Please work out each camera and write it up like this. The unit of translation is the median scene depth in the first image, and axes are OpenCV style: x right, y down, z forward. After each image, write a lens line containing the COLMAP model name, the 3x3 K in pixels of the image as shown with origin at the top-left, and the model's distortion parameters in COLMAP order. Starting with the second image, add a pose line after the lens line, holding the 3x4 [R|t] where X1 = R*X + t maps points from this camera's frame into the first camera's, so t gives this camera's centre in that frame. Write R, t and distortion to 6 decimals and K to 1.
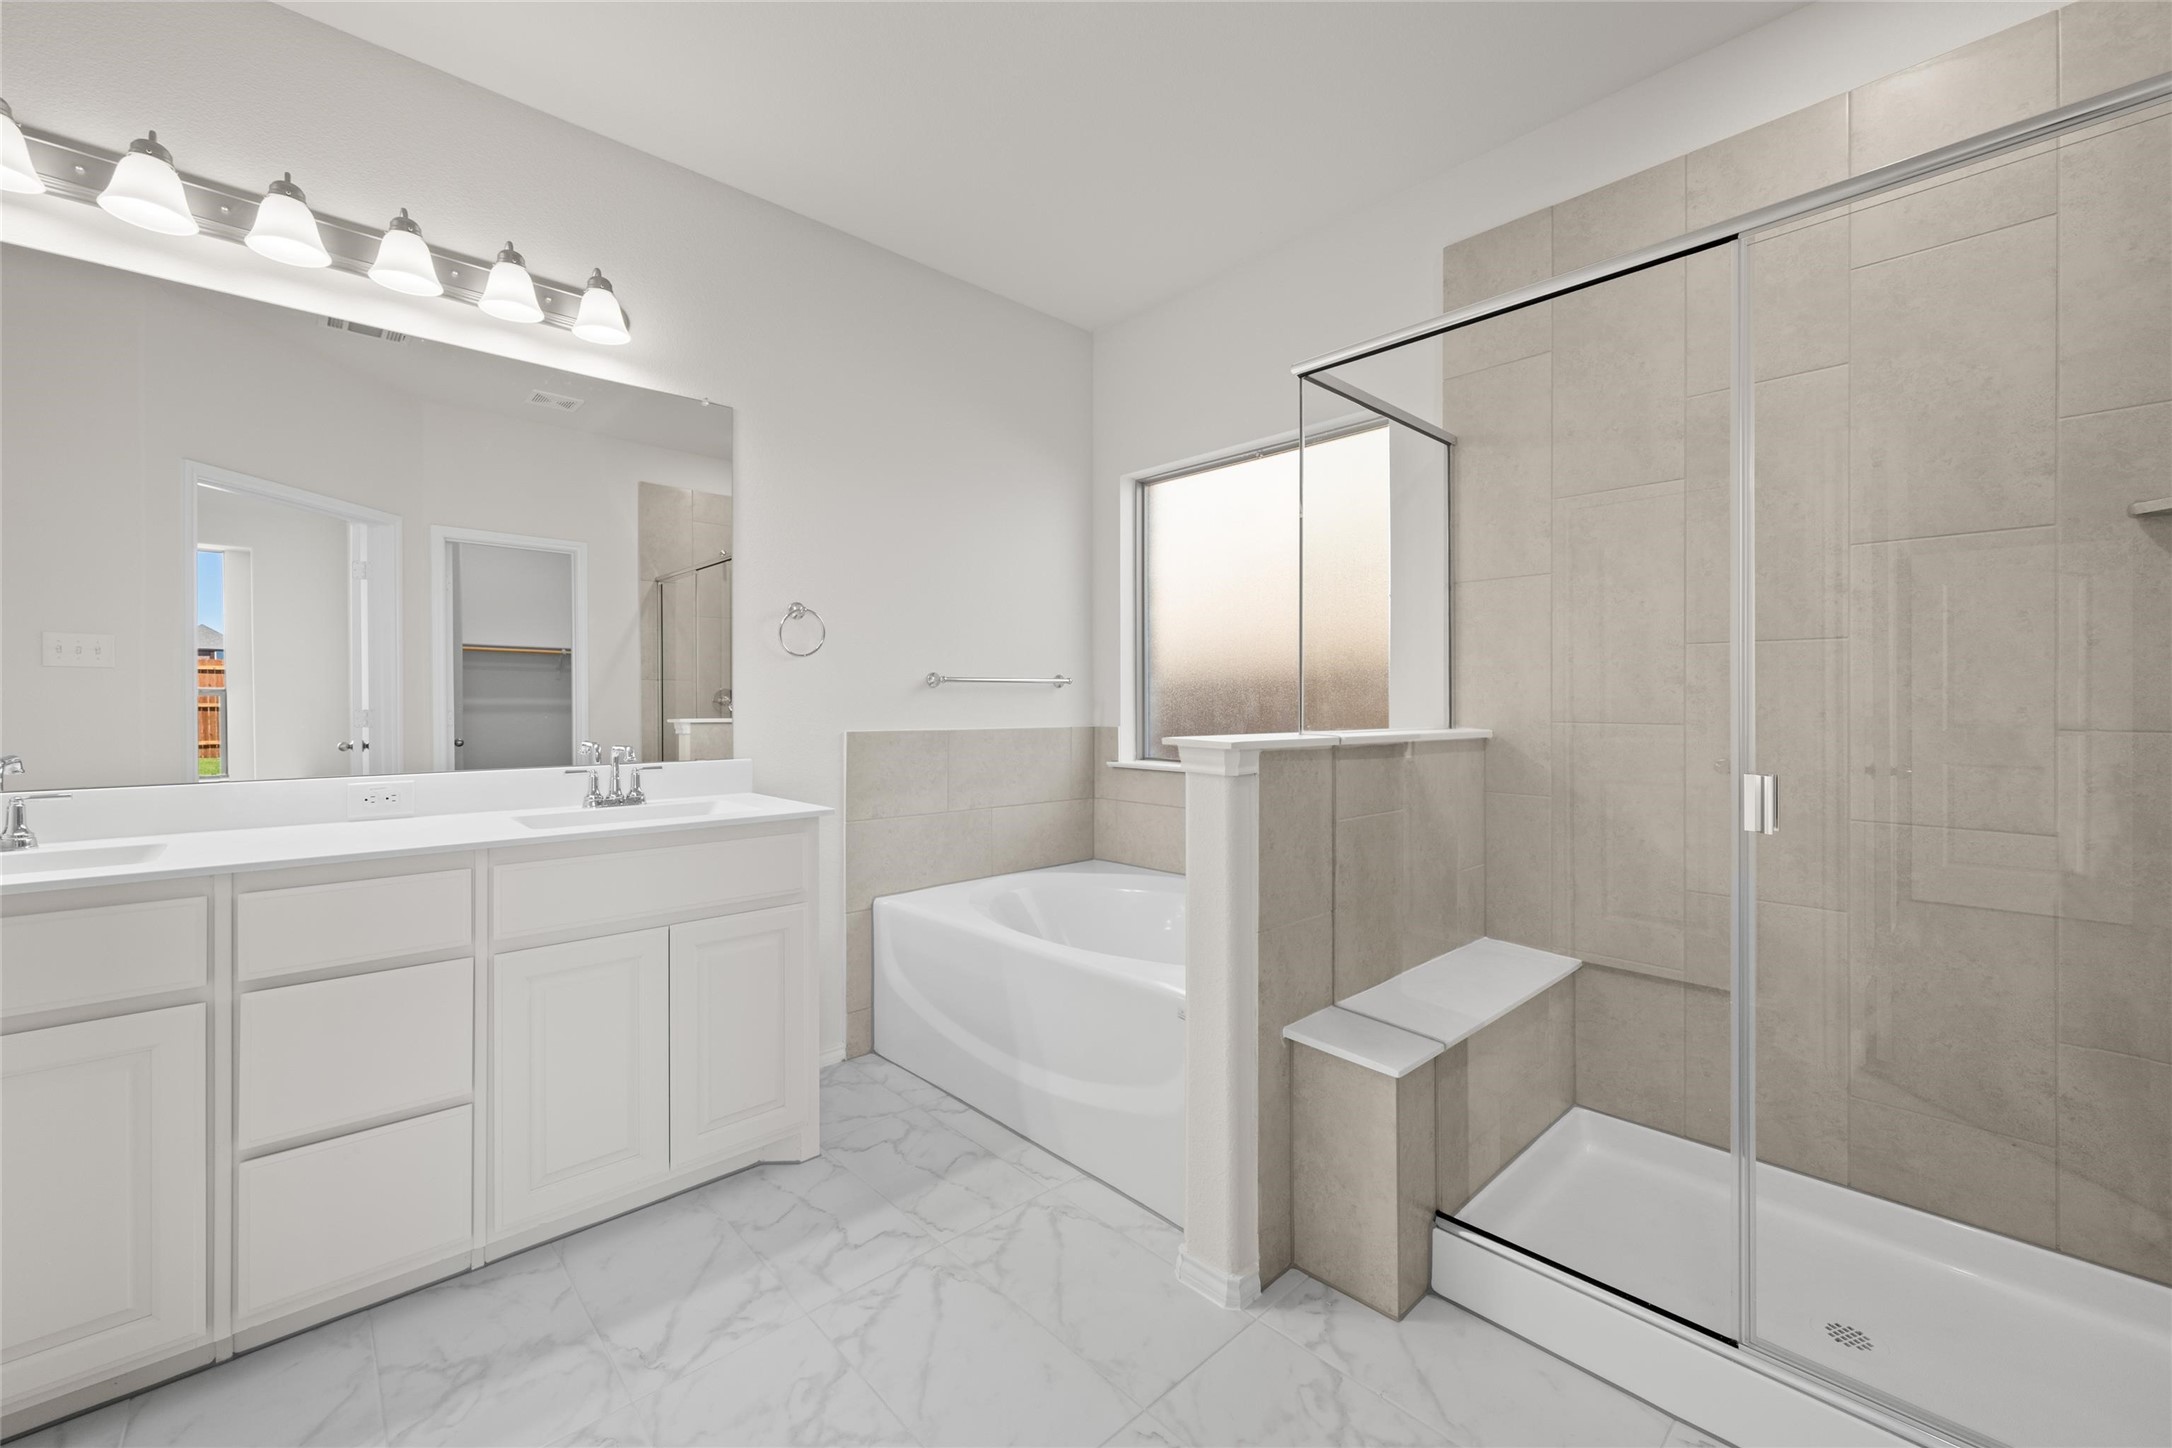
lens RADIAL K [[866.0, 0, 1086.5], [0, 866.0, 704.1], [0, 0, 1]] dist [-0.000139, -0.000125]
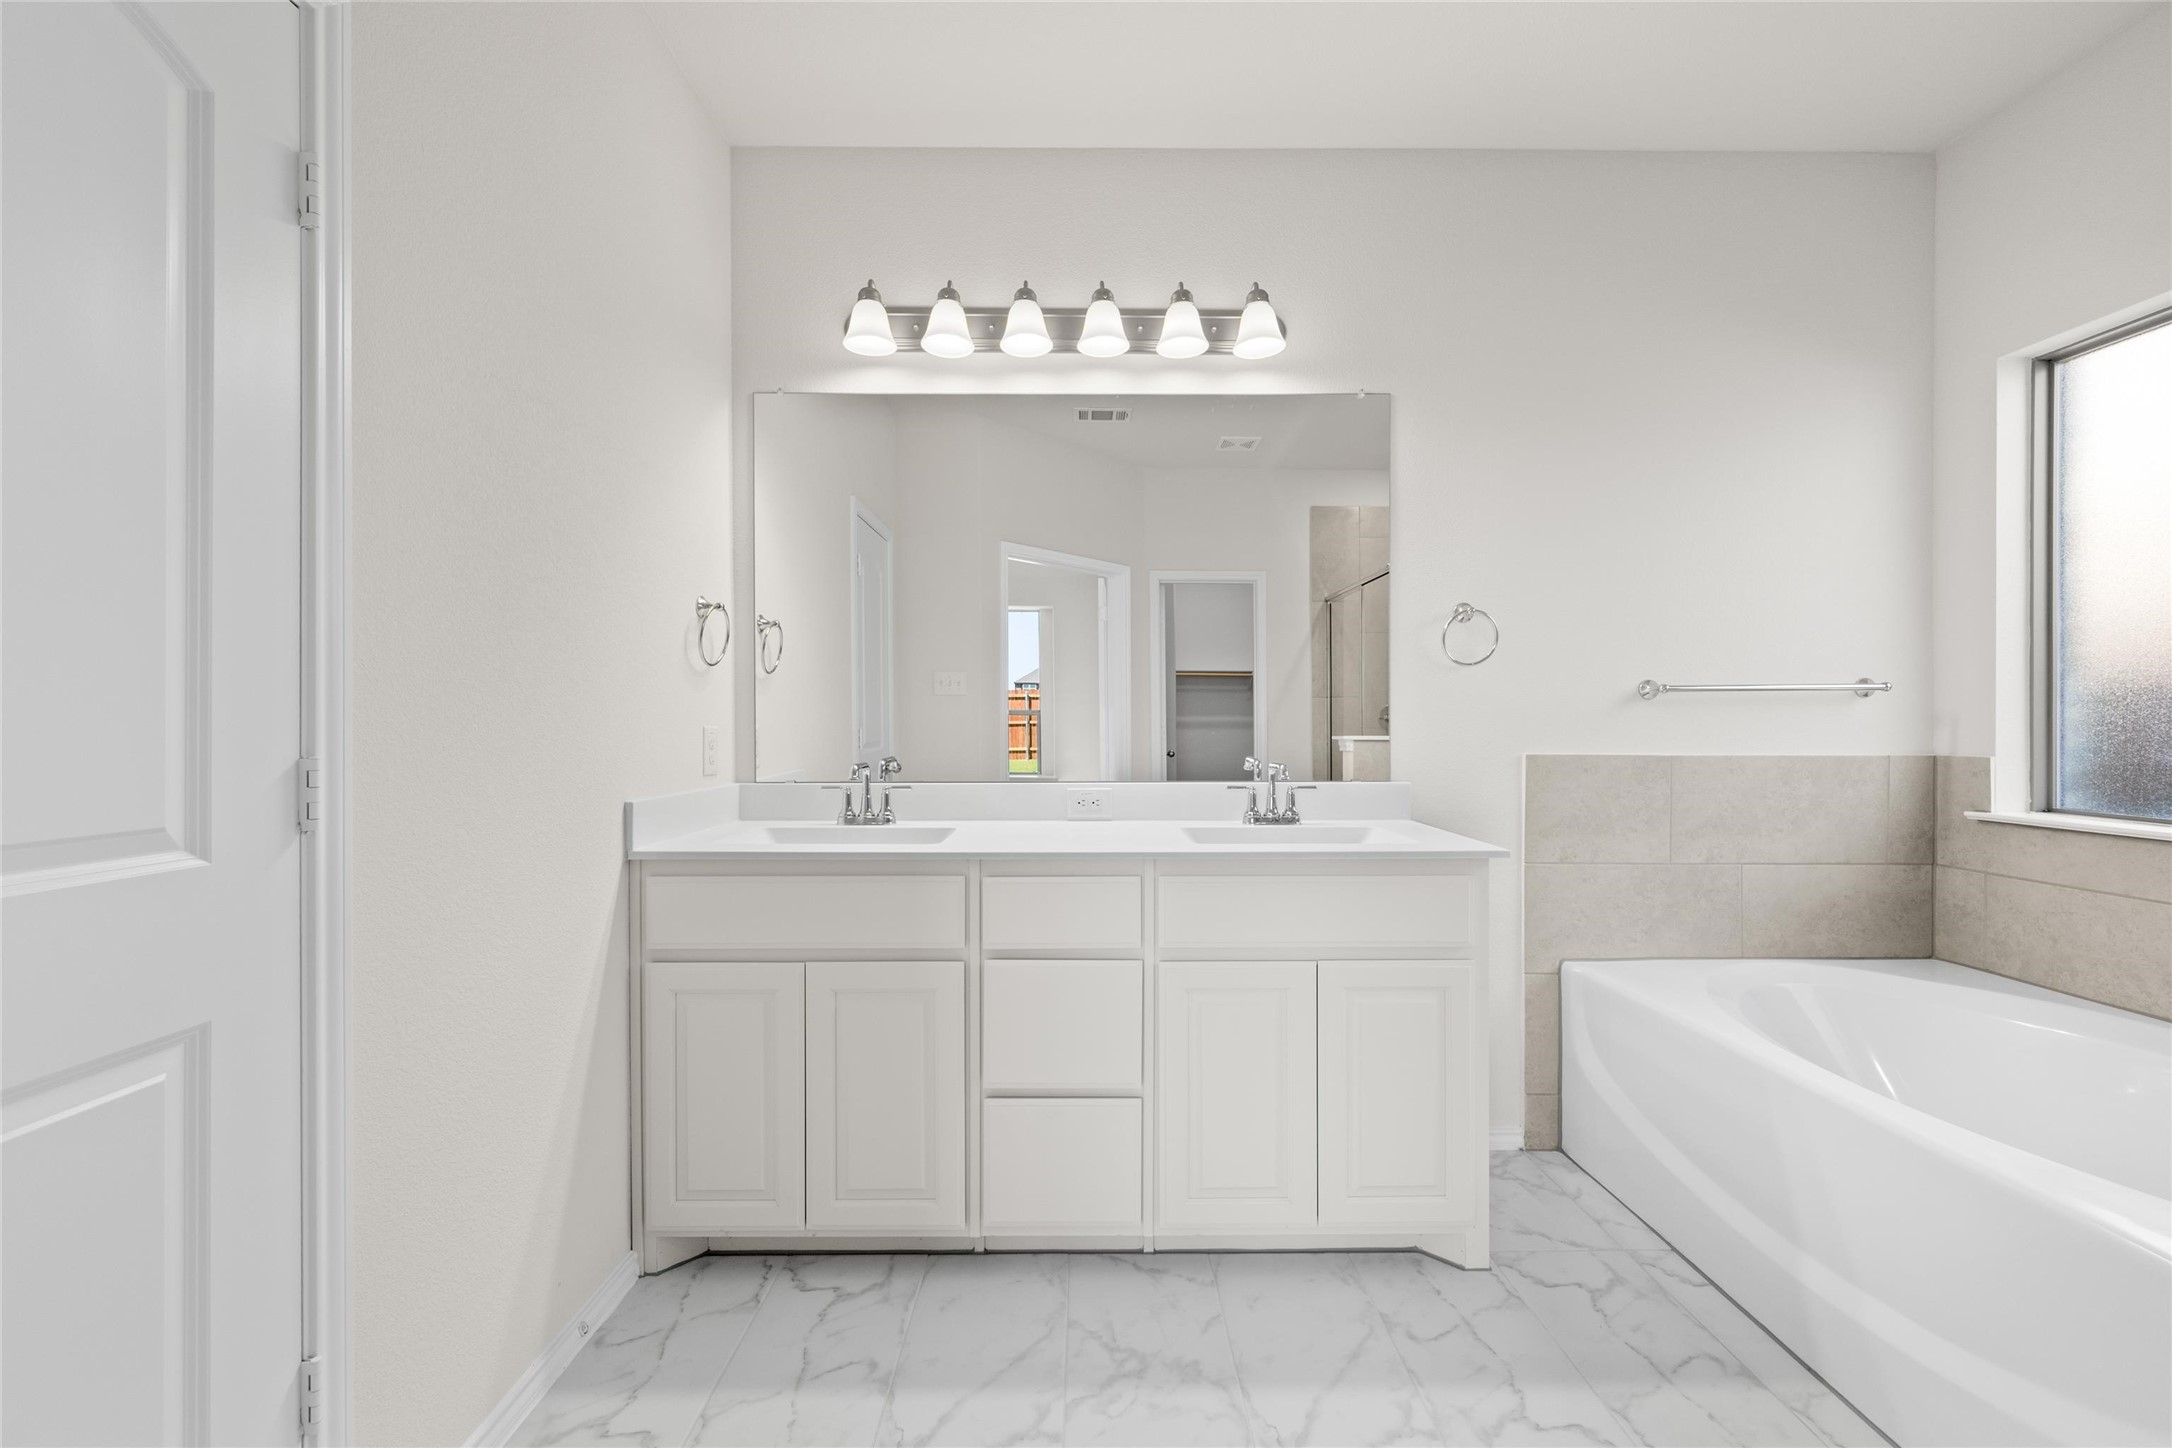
lens RADIAL K [[864.0, 0, 1086.0], [0, 864.0, 724.0], [0, 0, 1]] dist [0.000246, -0.000032]
pose [[0.737162, 0.002472, -0.675712, -0.031765], [-0.000243, 0.999994, 0.003392, 0.000289], [0.675716, -0.002336, 0.737158, 0.117480]]
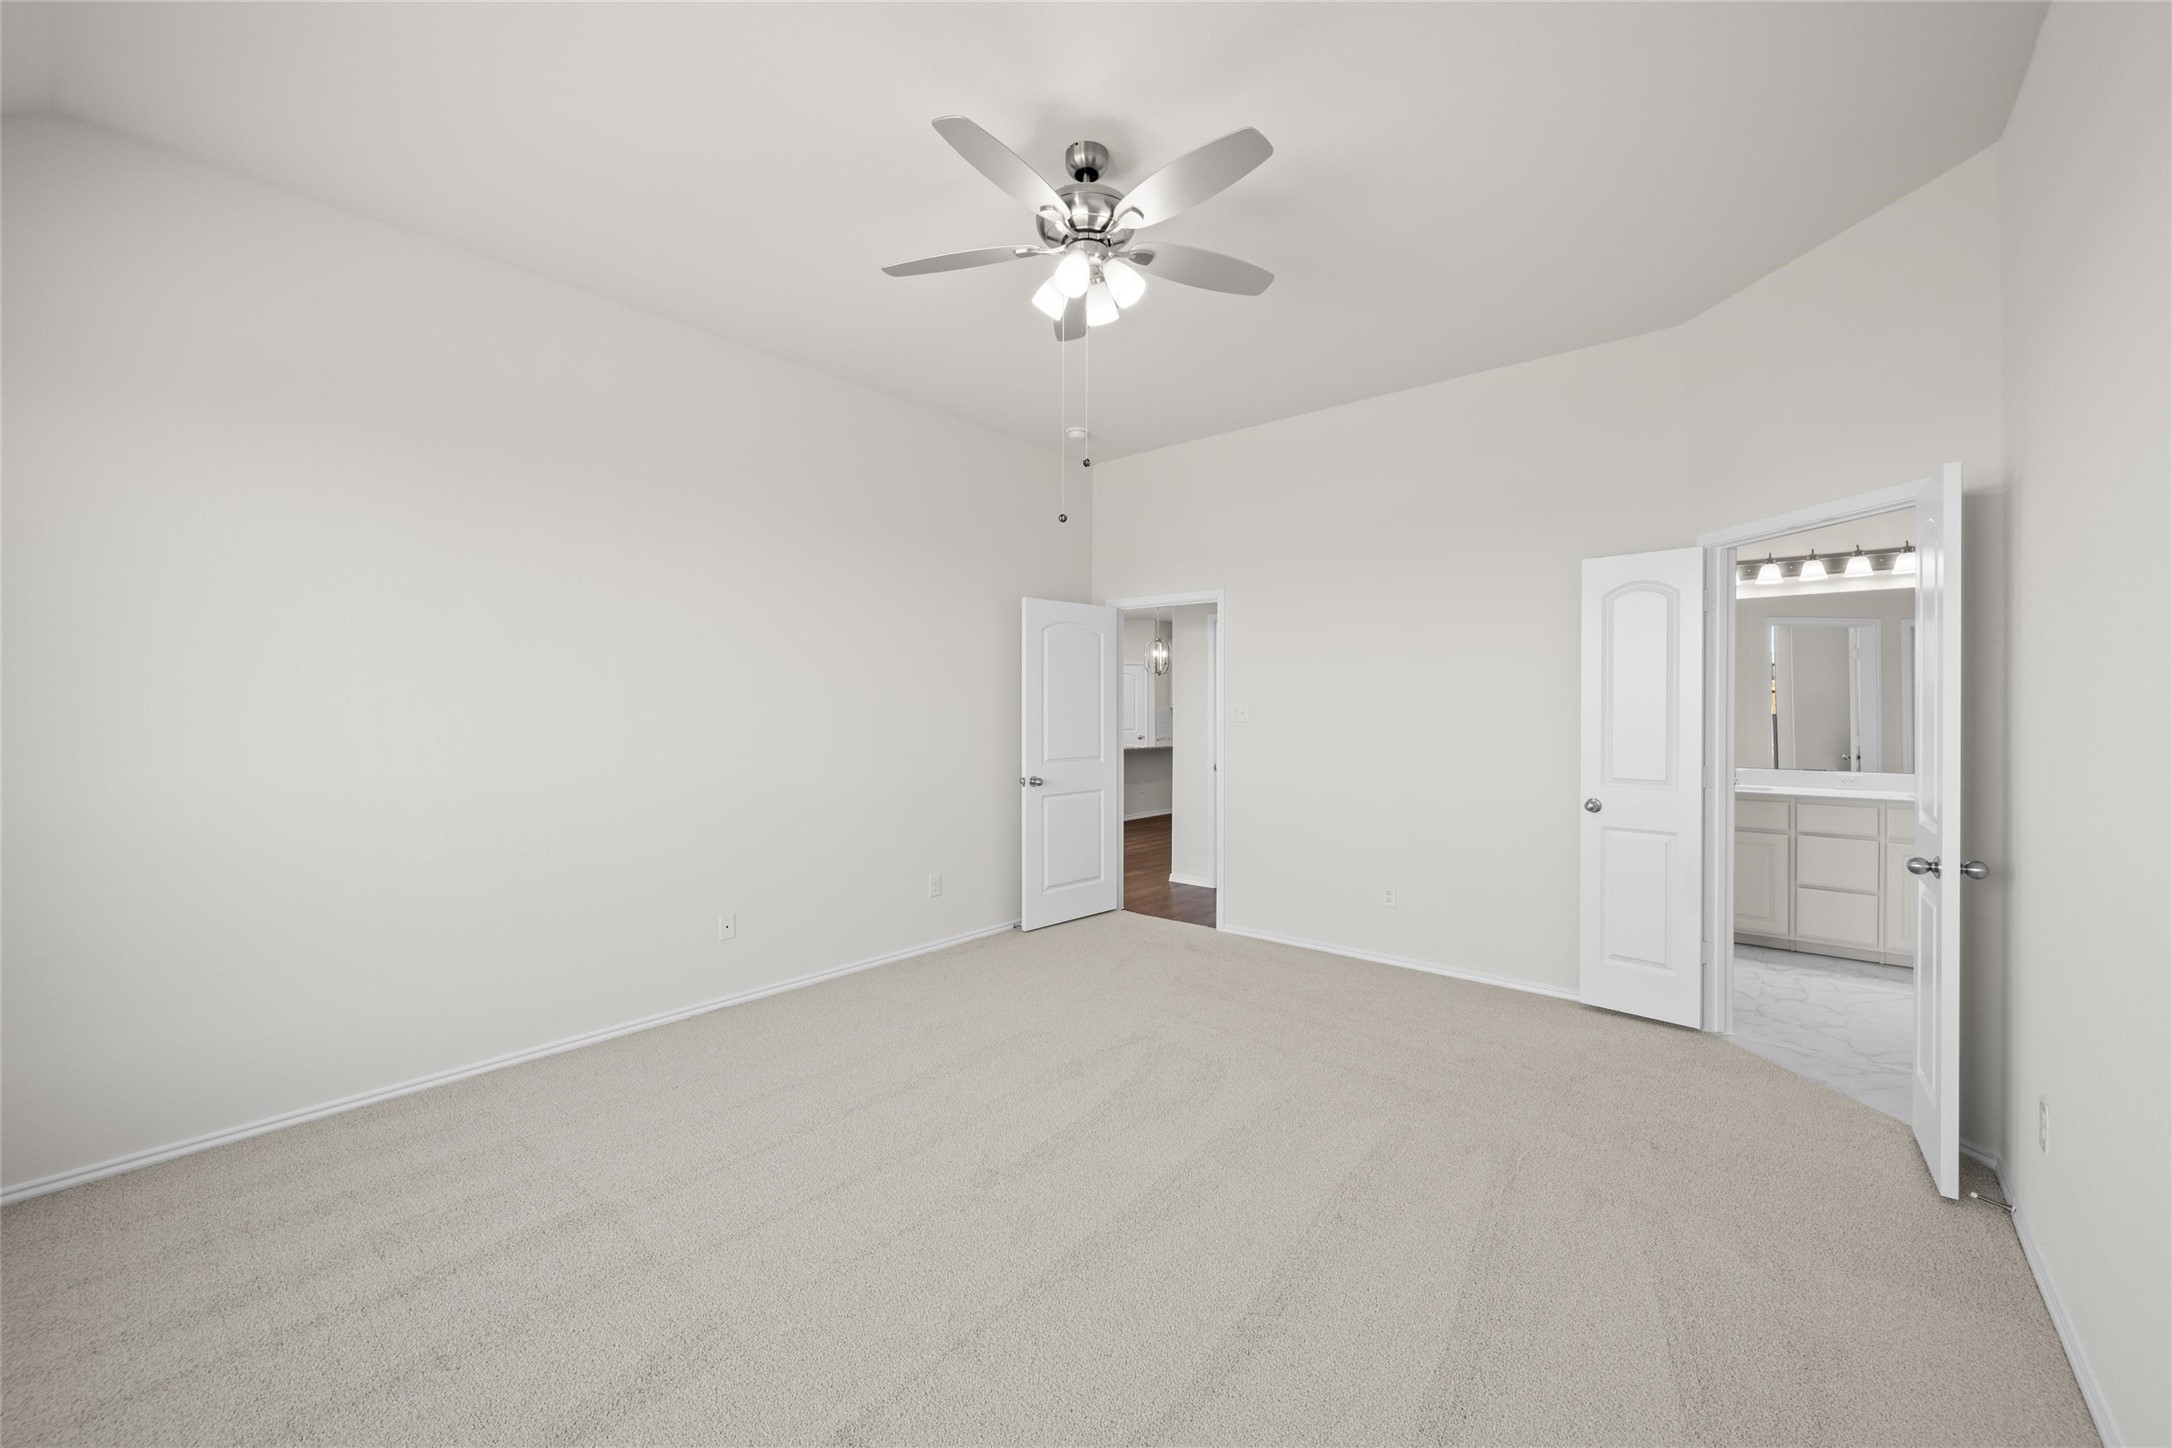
lens RADIAL K [[864.0, 0, 1086.0], [0, 864.0, 724.0], [0, 0, 1]] dist [0.000246, -0.000032]
pose [[0.126837, 0.004924, -0.991911, 1.083785], [-0.000134, 0.999988, 0.004947, -0.054443], [0.991924, -0.000495, 0.126836, -1.176766]]
